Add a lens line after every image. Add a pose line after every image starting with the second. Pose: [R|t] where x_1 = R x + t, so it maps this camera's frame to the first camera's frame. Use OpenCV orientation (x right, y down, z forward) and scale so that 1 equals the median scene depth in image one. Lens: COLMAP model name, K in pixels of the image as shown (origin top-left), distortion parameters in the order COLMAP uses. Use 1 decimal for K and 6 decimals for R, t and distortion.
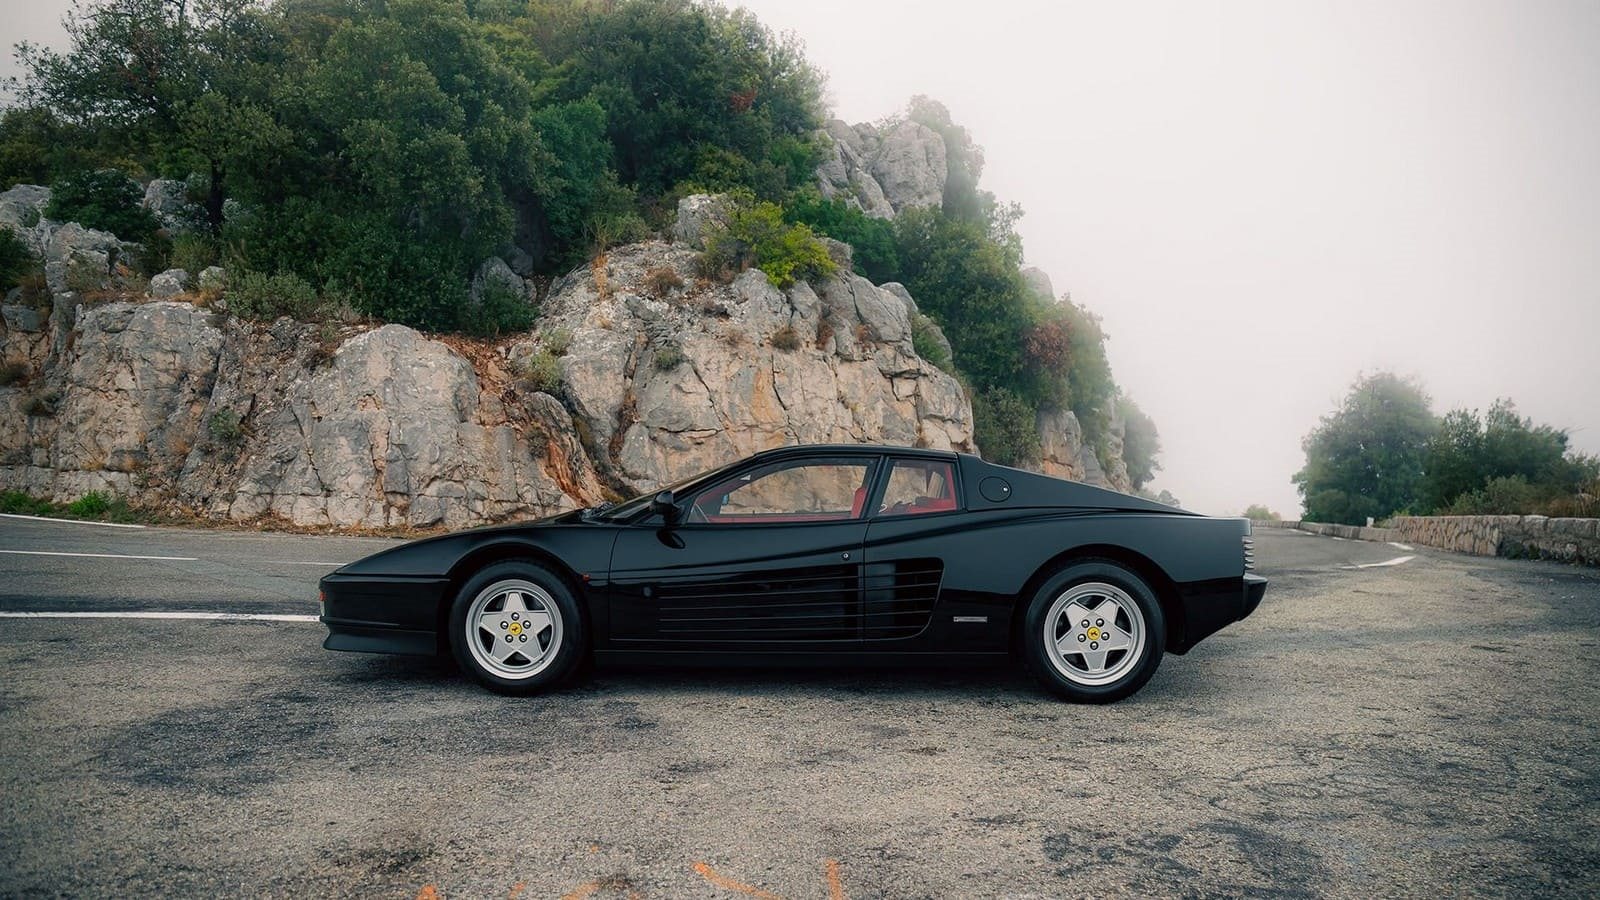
lens RADIAL K [[1137.6, 0, 798.8], [0, 1137.6, 488.1], [0, 0, 1]] dist [-0.062634, 0.087728]
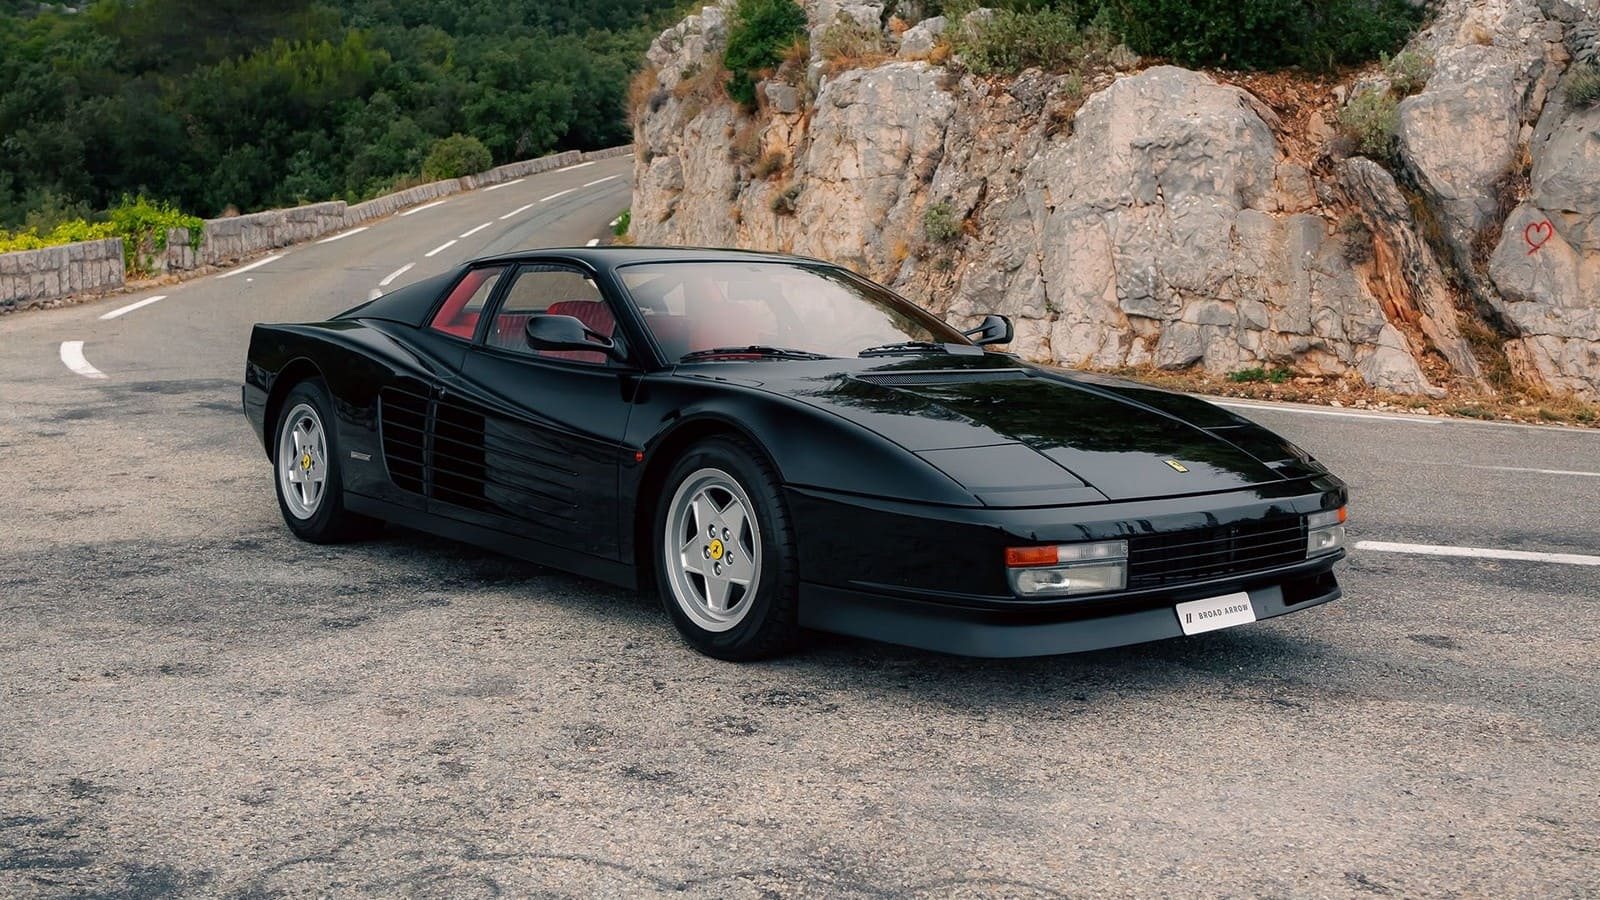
lens RADIAL K [[1800.1, 0, 782.8], [0, 1800.1, 173.3], [0, 0, 1]] dist [-0.017136, 0.020107]
pose [[0.675635, -0.040370, -0.736130, 0.268875], [-0.015111, 0.997532, -0.068574, -0.004259], [0.737081, 0.057455, 0.673357, 0.110937]]
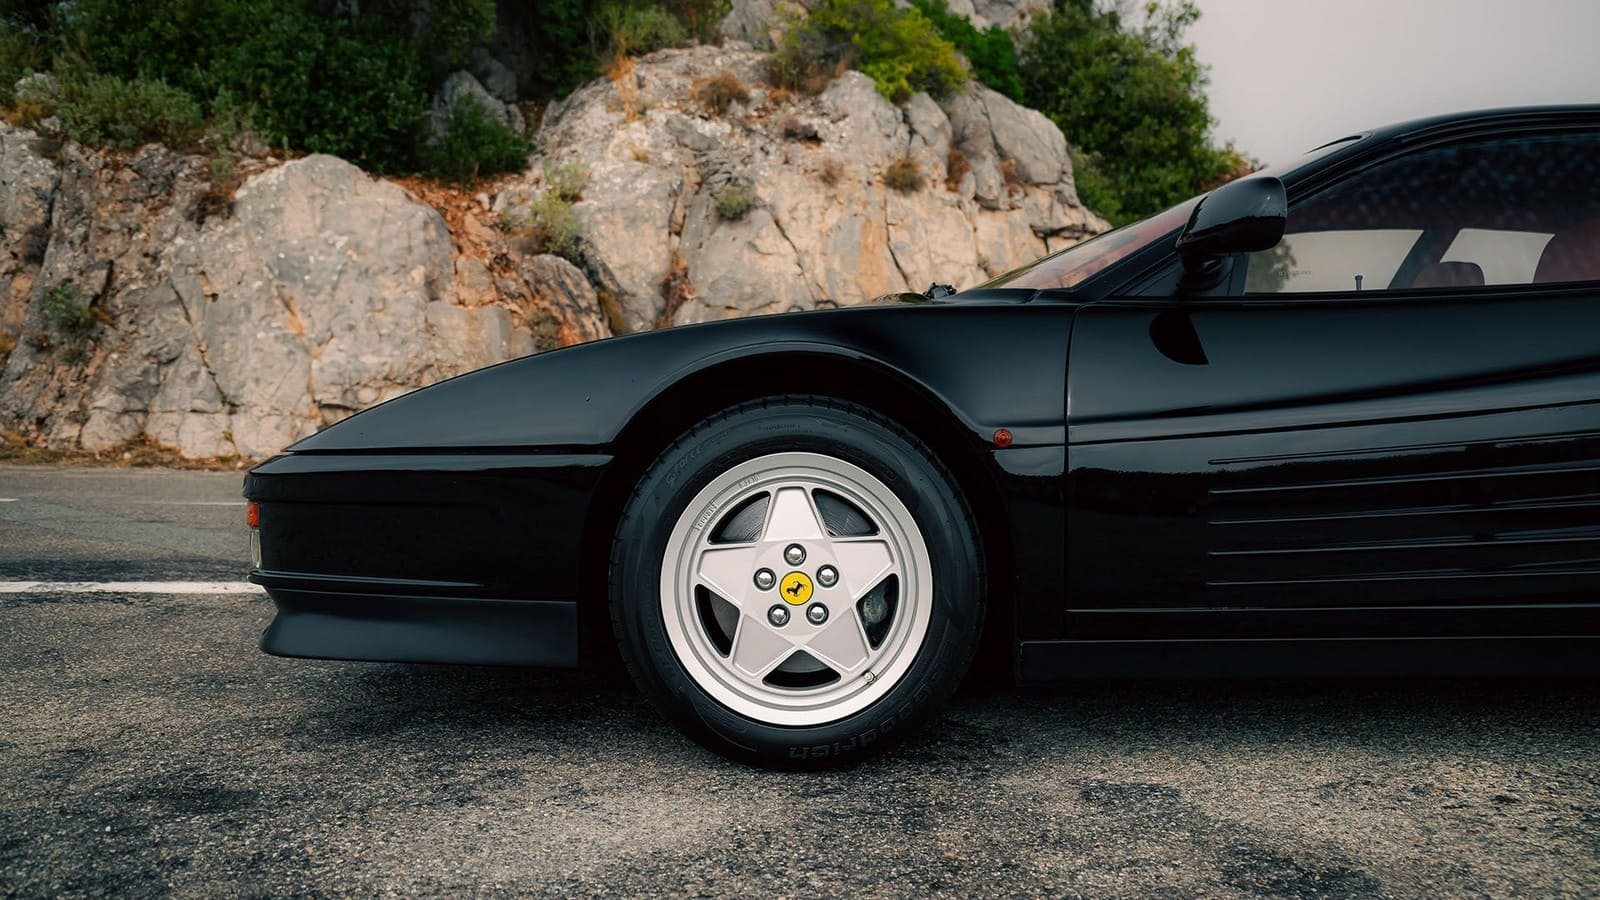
lens RADIAL K [[1375.3, 0, 820.1], [0, 1375.3, 511.9], [0, 0, 1]] dist [-0.051146, 0.121711]
pose [[0.999753, -0.017816, 0.013253, -0.078284], [0.017054, 0.998309, 0.055570, 0.023811], [-0.014220, -0.055331, 0.998367, 0.177002]]
